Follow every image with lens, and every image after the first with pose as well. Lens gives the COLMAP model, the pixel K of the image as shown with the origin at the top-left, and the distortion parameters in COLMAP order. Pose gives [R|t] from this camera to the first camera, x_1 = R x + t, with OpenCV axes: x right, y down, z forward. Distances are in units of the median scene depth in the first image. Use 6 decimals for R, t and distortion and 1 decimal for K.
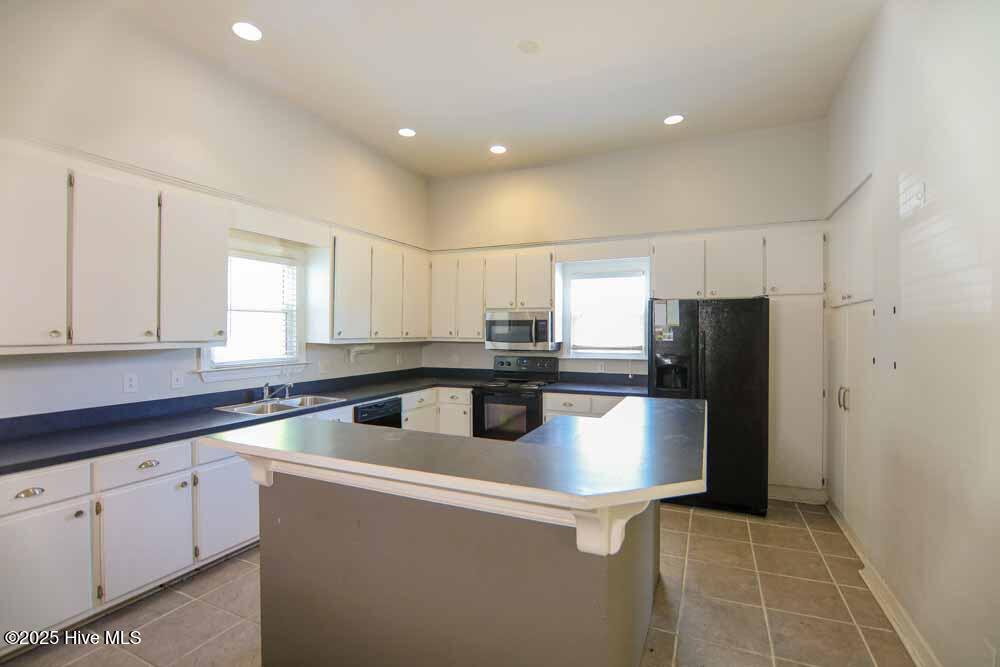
lens RADIAL K [[455.8, 0, 500.0], [0, 455.8, 333.5], [0, 0, 1]] dist [-0.020129, 0.000251]
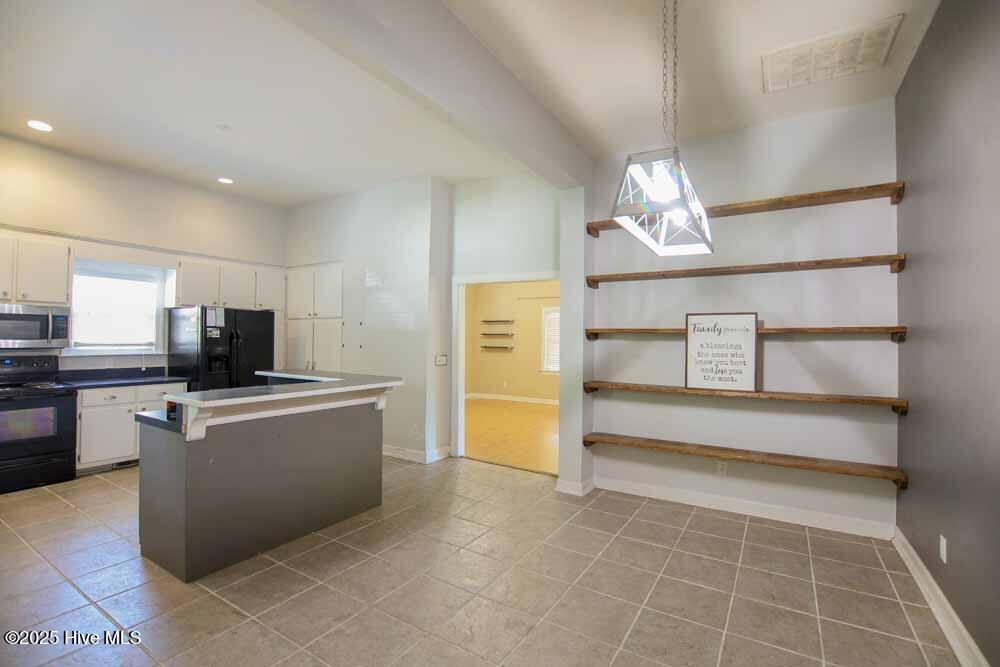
lens RADIAL K [[455.8, 0, 500.0], [0, 455.8, 333.5], [0, 0, 1]] dist [-0.020129, 0.000251]
pose [[0.120037, 0.014237, 0.992667, -0.820407], [-0.006834, 0.999885, -0.013514, 0.016133], [-0.992746, -0.005161, 0.120121, -0.020984]]
